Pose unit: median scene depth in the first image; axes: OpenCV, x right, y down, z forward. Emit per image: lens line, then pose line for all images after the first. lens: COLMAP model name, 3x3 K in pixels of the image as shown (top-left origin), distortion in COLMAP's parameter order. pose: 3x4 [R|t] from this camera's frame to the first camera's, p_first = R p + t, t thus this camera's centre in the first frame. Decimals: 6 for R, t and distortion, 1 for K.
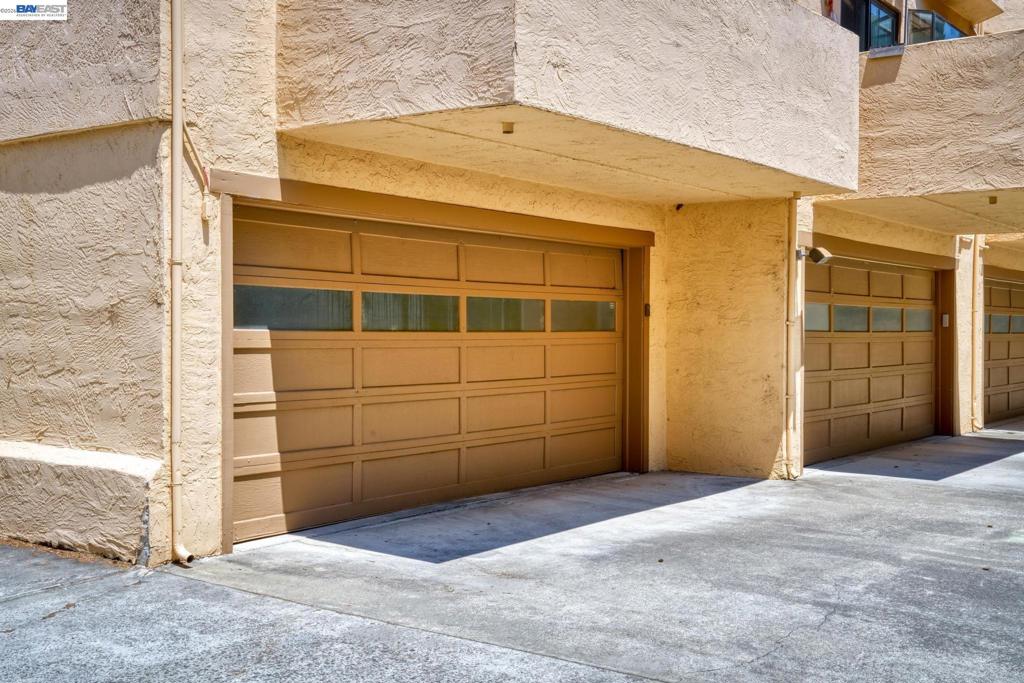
lens RADIAL K [[1169.8, 0, 511.4], [0, 1169.8, 335.1], [0, 0, 1]] dist [0.134949, 0.000000]
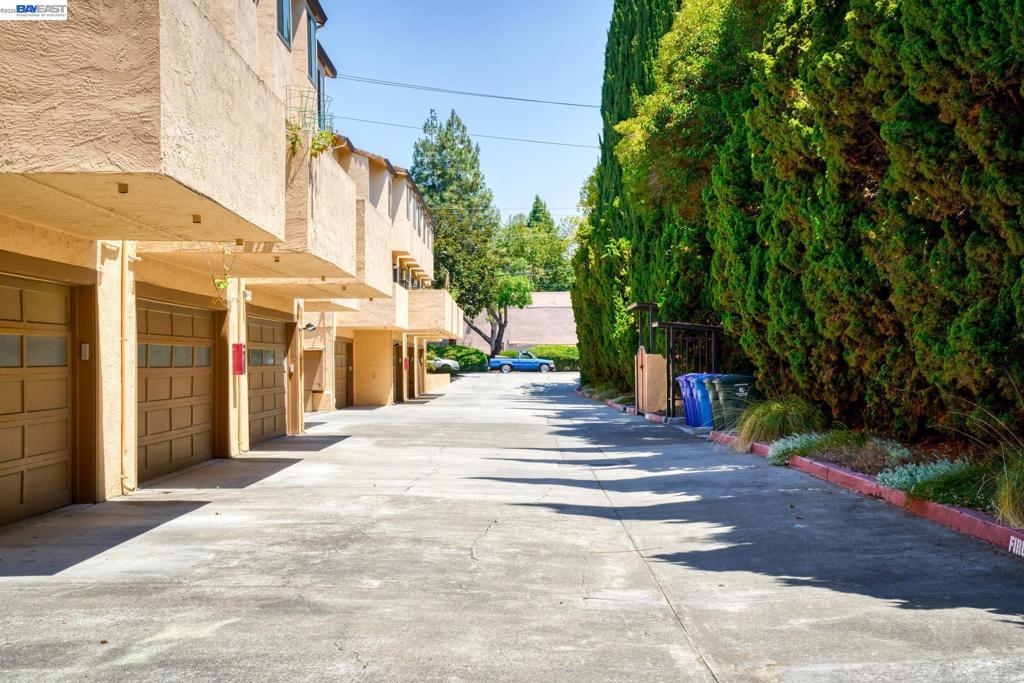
lens RADIAL K [[1345.2, 0, 512.0], [0, 1345.2, 342.6], [0, 0, 1]] dist [0.010543, 0.000000]
pose [[0.817680, -0.003705, 0.575662, 0.086805], [0.016363, 0.999725, -0.016807, 0.000845], [-0.575441, 0.023163, 0.817515, 0.131319]]
